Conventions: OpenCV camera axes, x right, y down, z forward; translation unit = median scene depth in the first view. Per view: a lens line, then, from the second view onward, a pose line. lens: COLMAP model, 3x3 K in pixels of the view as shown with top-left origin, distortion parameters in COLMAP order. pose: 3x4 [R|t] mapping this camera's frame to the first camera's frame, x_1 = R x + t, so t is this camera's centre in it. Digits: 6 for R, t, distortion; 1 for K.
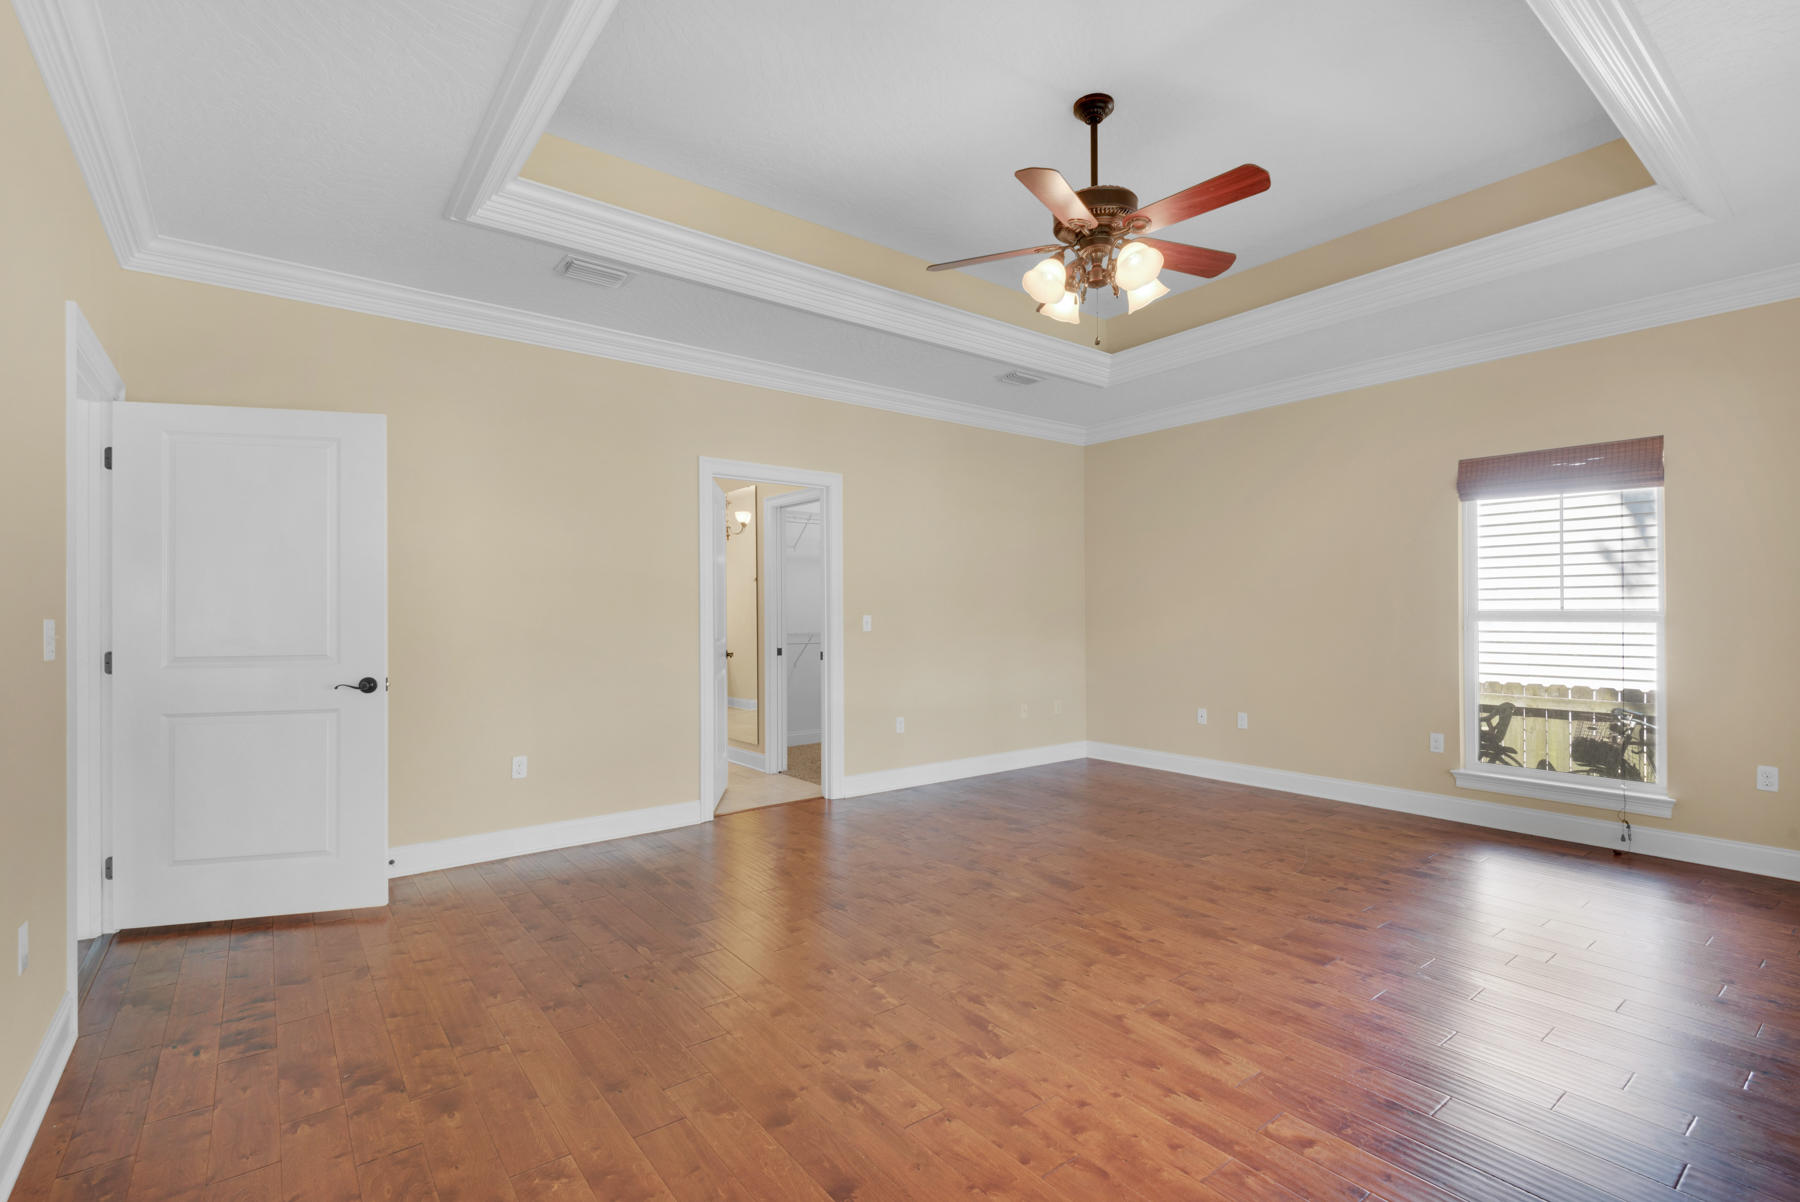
lens RADIAL K [[824.4, 0, 898.6], [0, 824.4, 616.2], [0, 0, 1]] dist [0.002549, -0.000088]
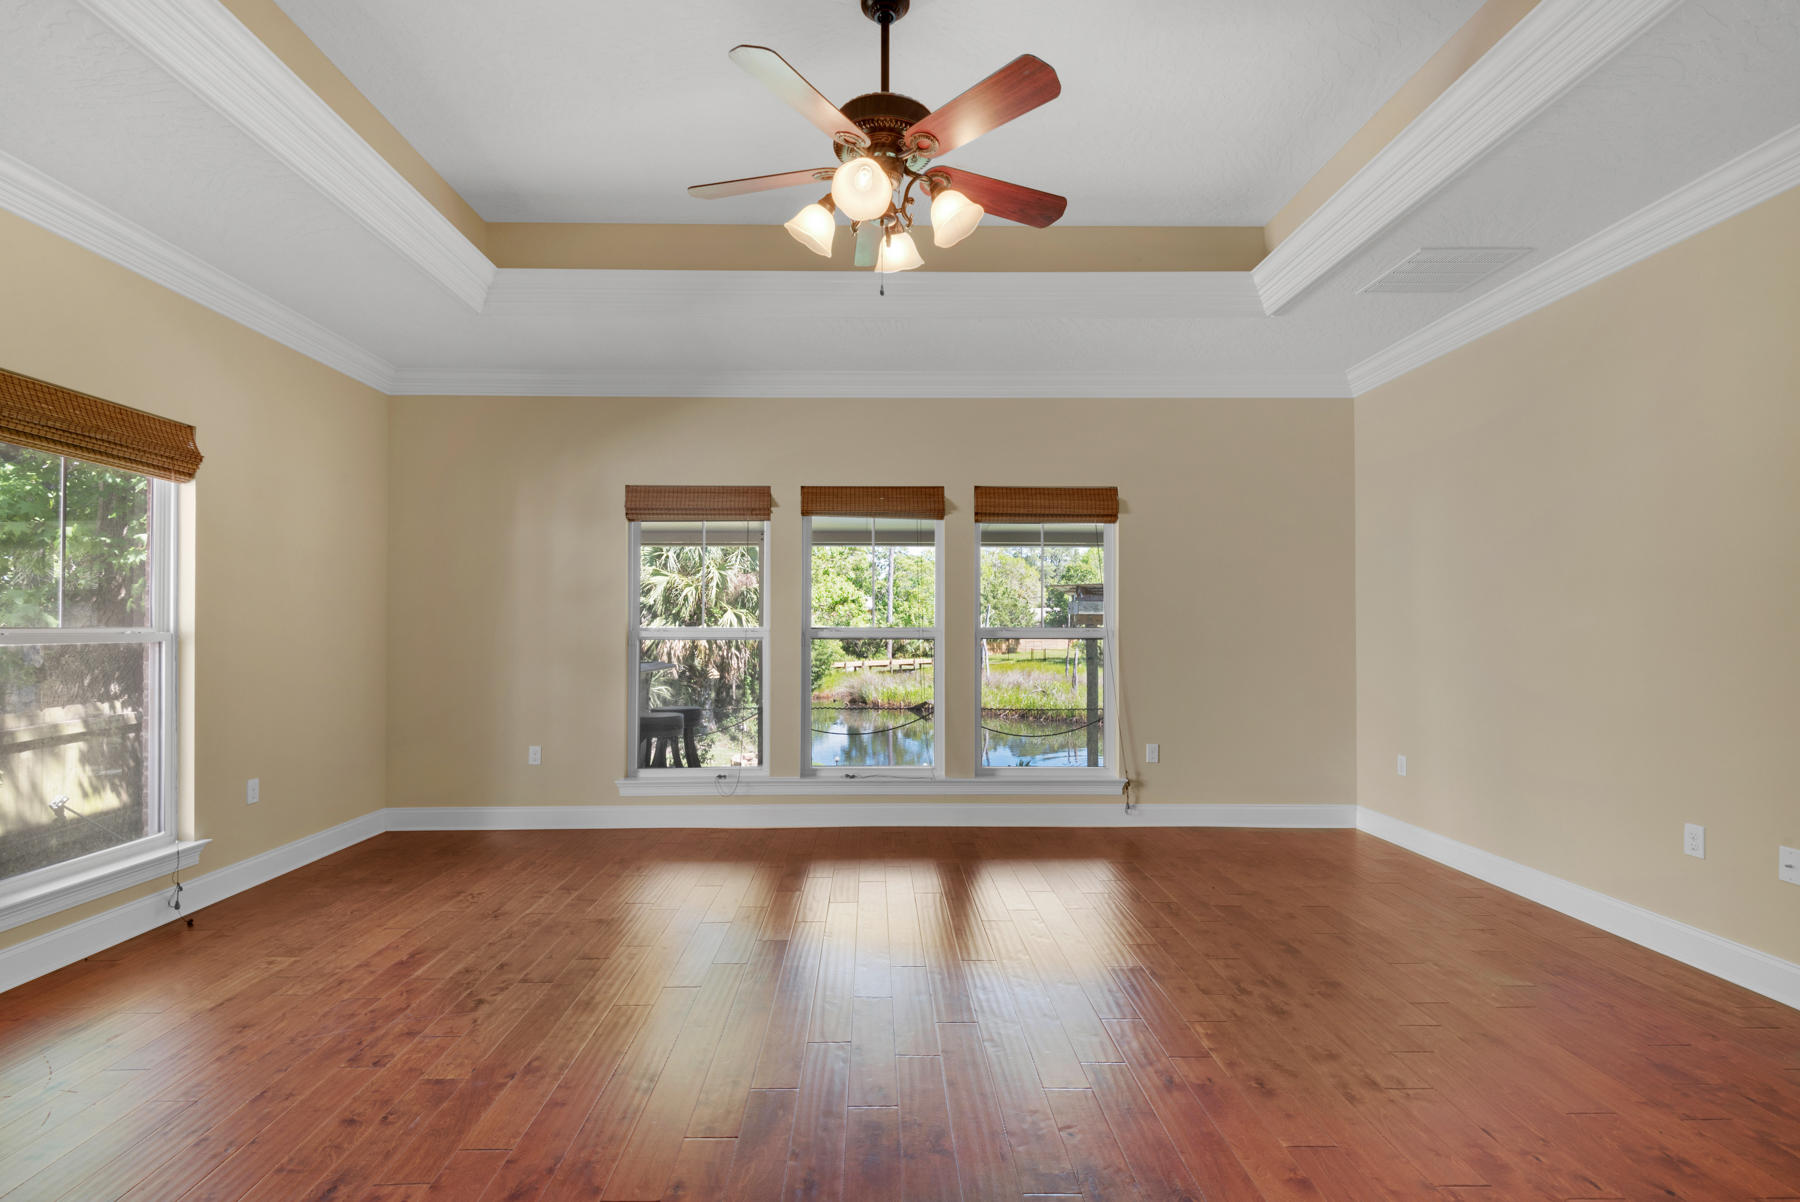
lens RADIAL K [[824.9, 0, 879.4], [0, 824.9, 619.5], [0, 0, 1]] dist [0.042067, -0.029034]
pose [[-0.796002, 0.011291, 0.605189, -0.251544], [0.007846, 0.999934, -0.008336, -0.007022], [-0.605243, -0.001887, -0.796038, 1.636589]]
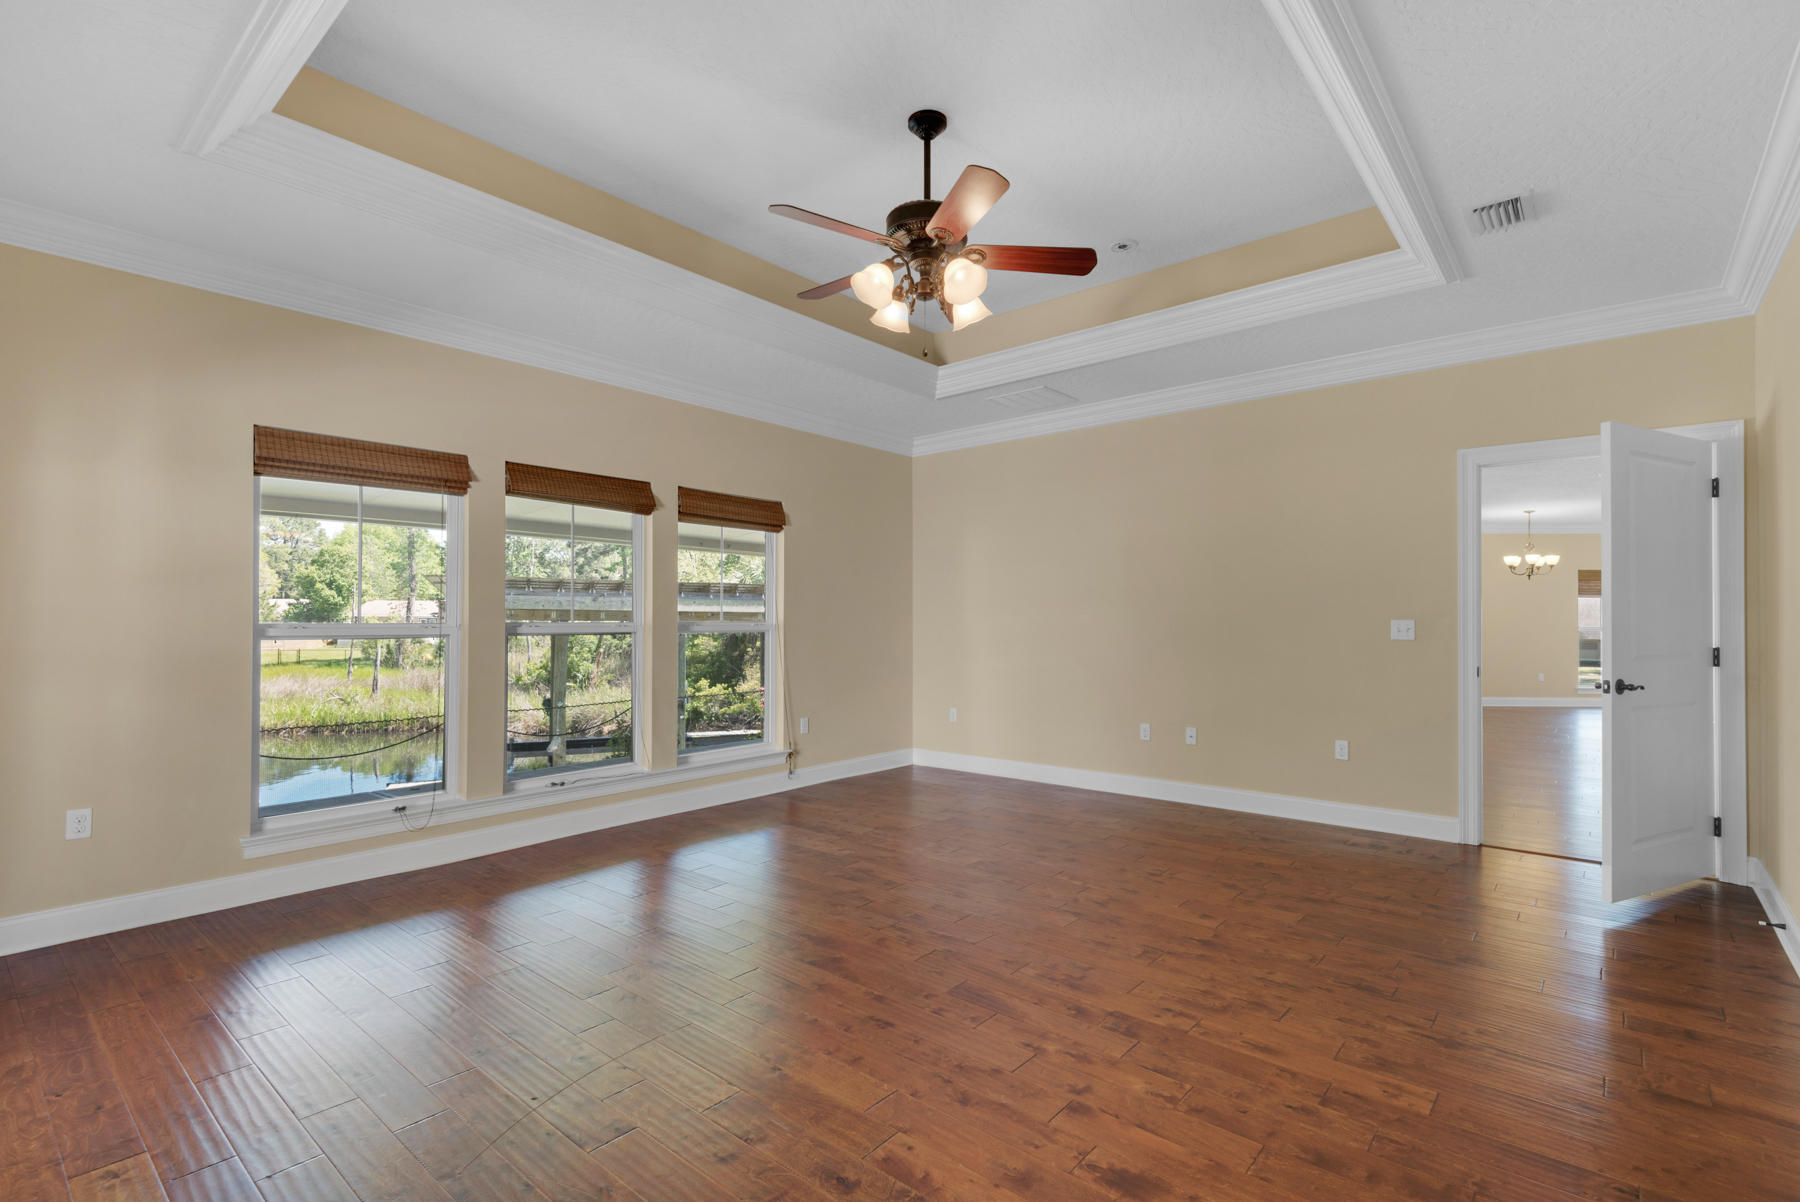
lens RADIAL K [[831.2, 0, 898.7], [0, 831.2, 607.2], [0, 0, 1]] dist [0.023650, -0.000879]
pose [[-0.979016, 0.004420, -0.203734, 0.481930], [0.006708, 0.999922, -0.010539, -0.011875], [0.203672, -0.011684, -0.978969, 1.987528]]
